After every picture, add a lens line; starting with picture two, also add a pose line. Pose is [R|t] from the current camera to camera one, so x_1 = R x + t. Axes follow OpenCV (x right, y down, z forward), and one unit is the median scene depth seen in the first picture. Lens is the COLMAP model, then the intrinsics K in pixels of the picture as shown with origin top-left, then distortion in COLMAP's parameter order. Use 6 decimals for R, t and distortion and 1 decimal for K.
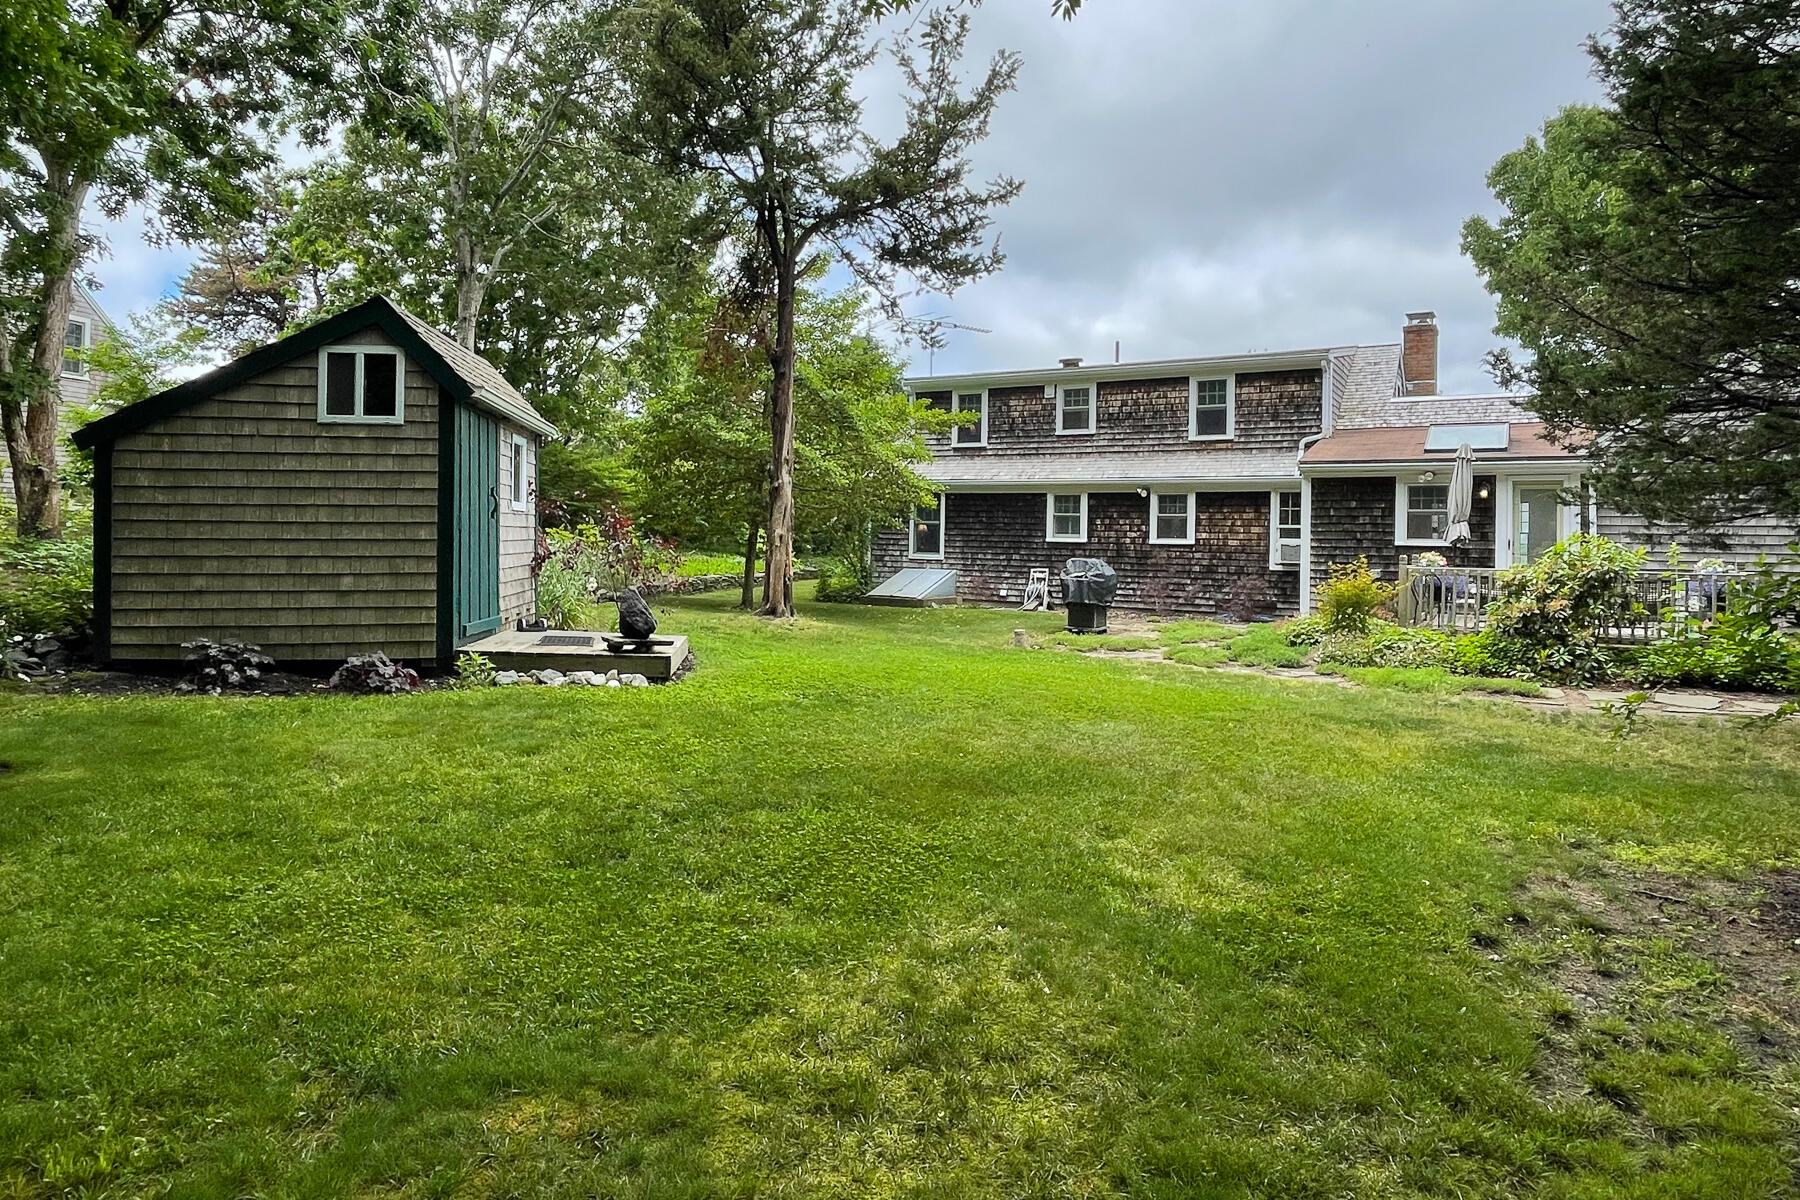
lens RADIAL K [[1108.6, 0, 892.0], [0, 1108.6, 528.2], [0, 0, 1]] dist [-0.001233, -0.004564]
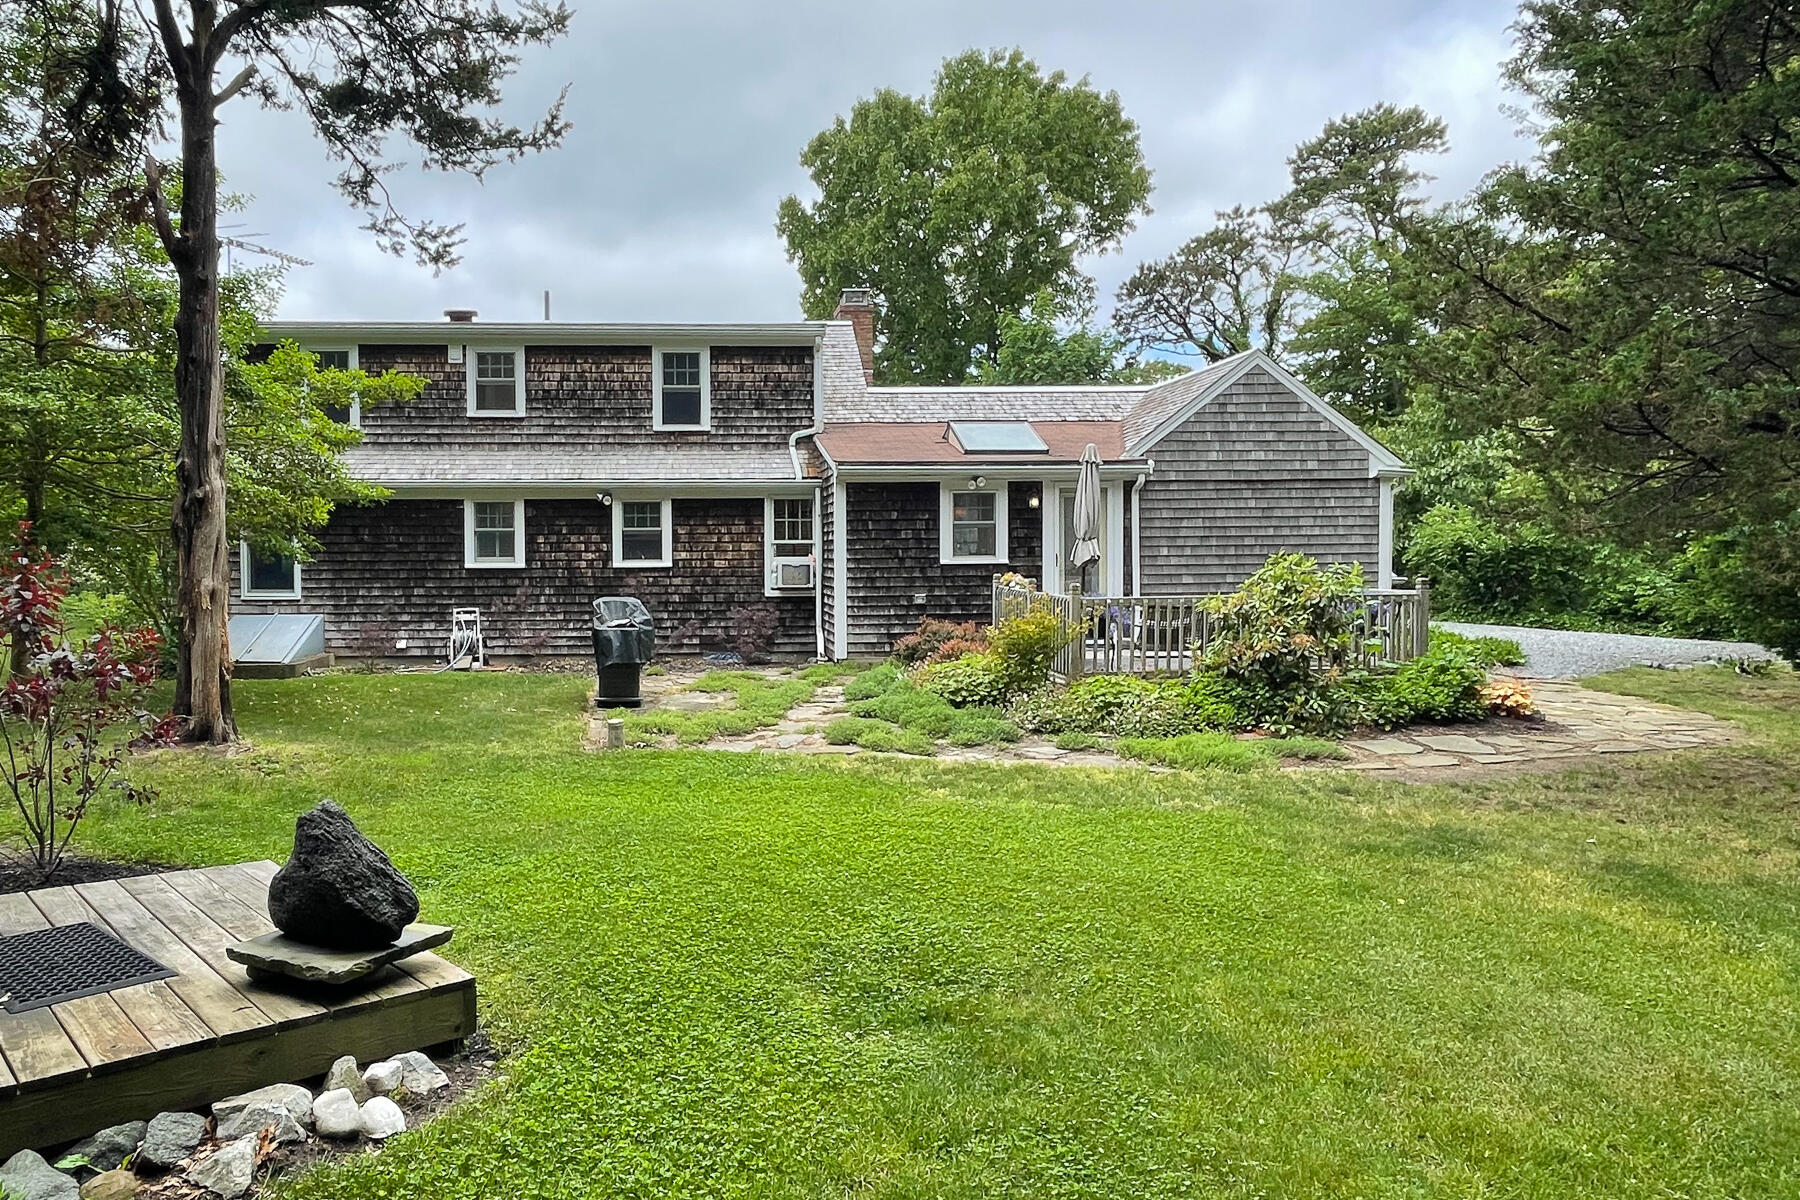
lens RADIAL K [[1228.7, 0, 780.3], [0, 1228.7, 592.9], [0, 0, 1]] dist [0.052523, -0.126535]
pose [[0.827250, -0.044432, 0.560075, -0.143625], [0.014582, 0.998230, 0.057653, -0.015564], [-0.561645, -0.039527, 0.826433, 0.251535]]
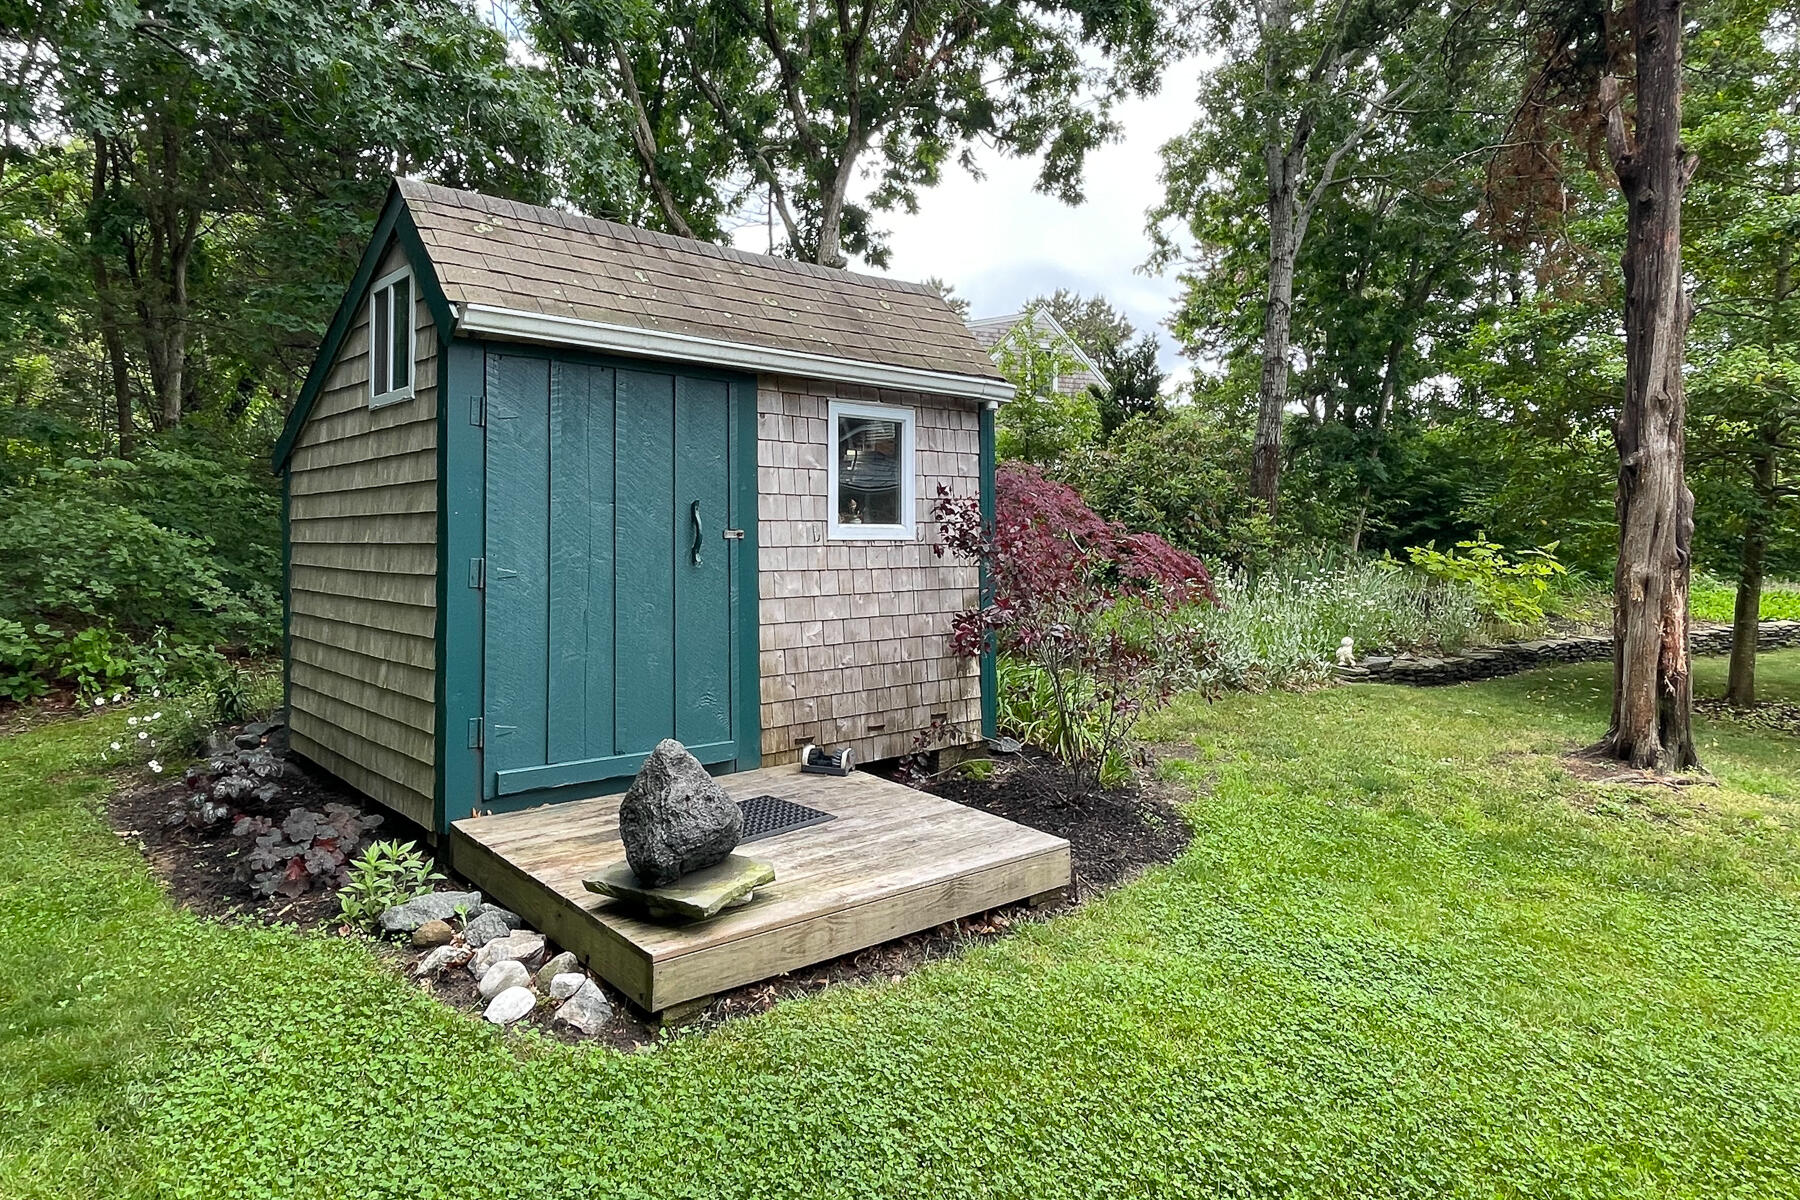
lens RADIAL K [[1108.6, 0, 892.0], [0, 1108.6, 528.2], [0, 0, 1]] dist [-0.001233, -0.004564]
pose [[0.574792, -0.013641, -0.818186, 0.058478], [0.010332, 0.999902, -0.009412, -0.008239], [0.818234, -0.003044, 0.574877, 0.356434]]
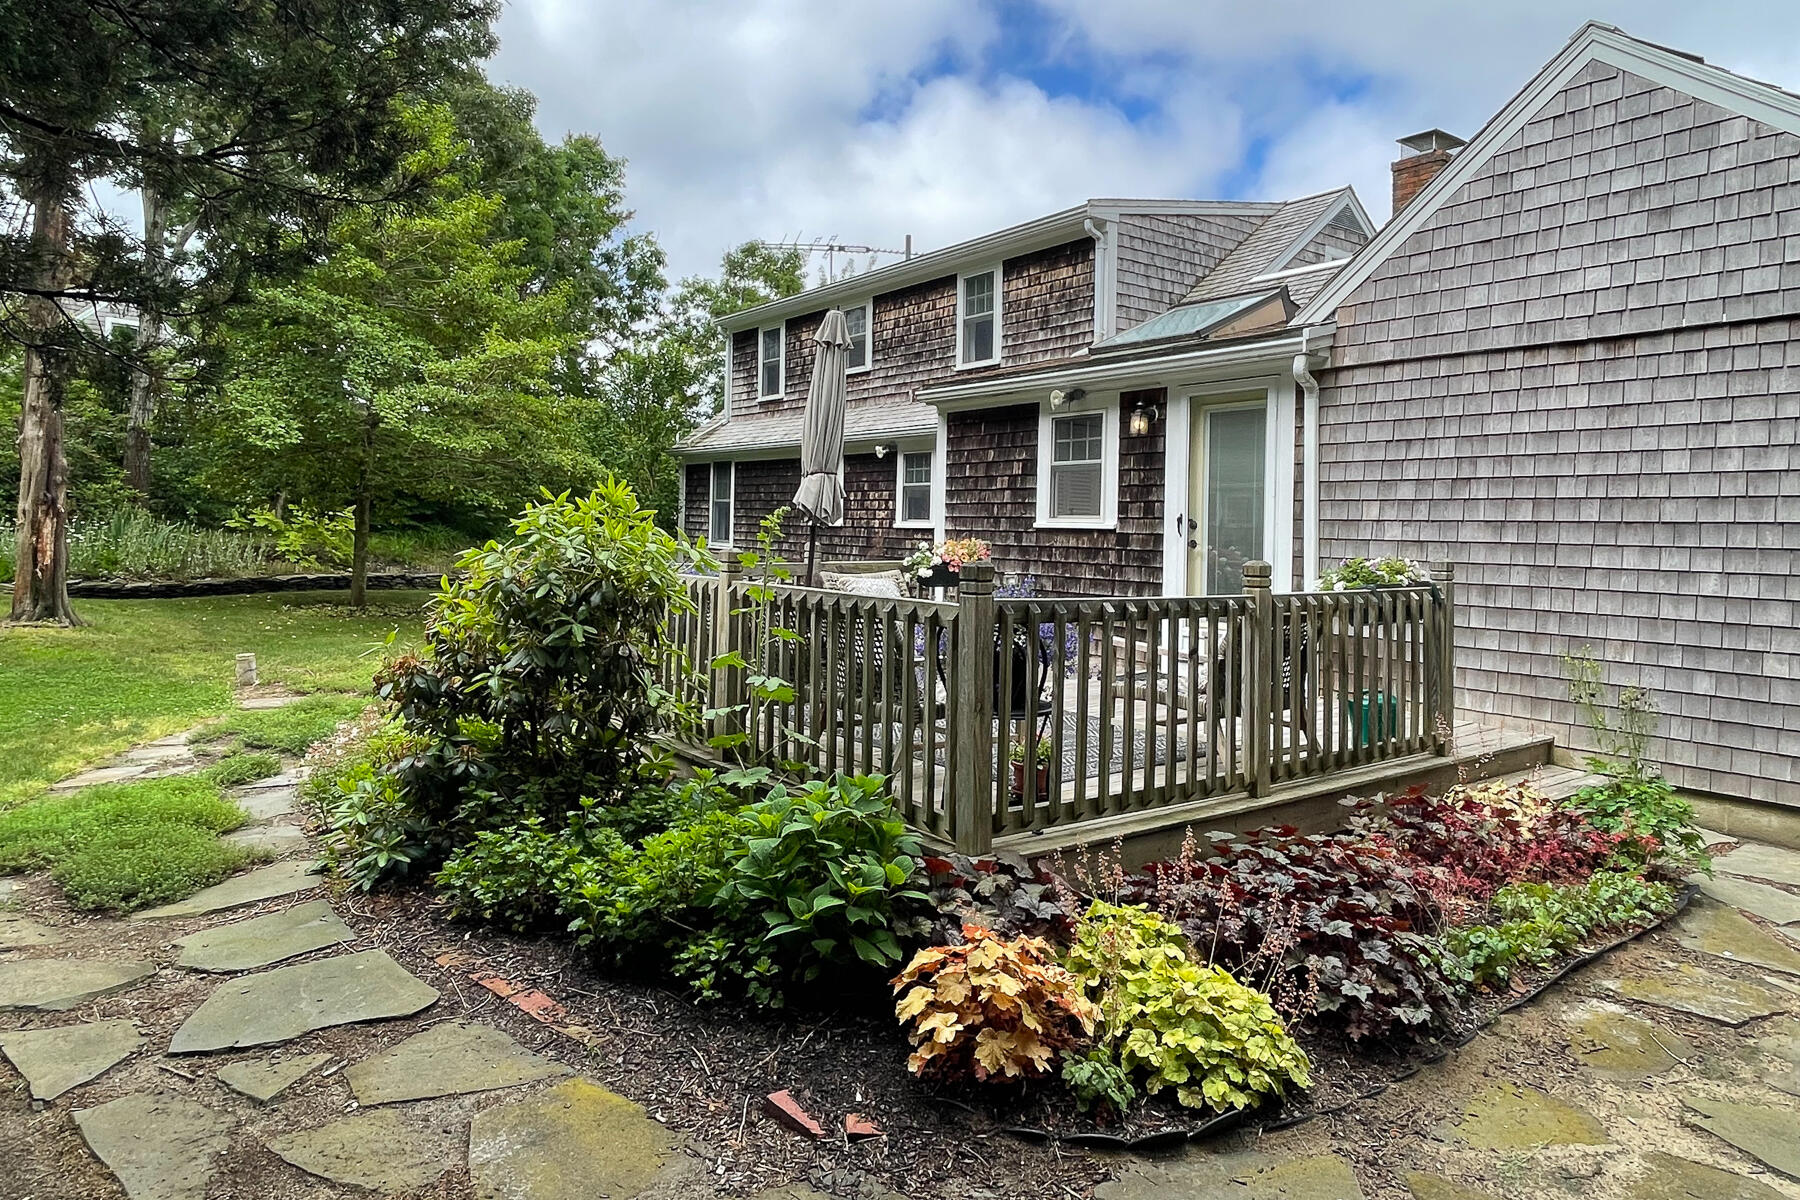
lens RADIAL K [[1108.6, 0, 892.0], [0, 1108.6, 528.2], [0, 0, 1]] dist [-0.001233, -0.004564]
pose [[0.906287, 0.004905, -0.422635, 0.526324], [-0.003471, 0.999985, 0.004163, 0.011644], [0.422649, -0.002306, 0.906290, 0.400130]]
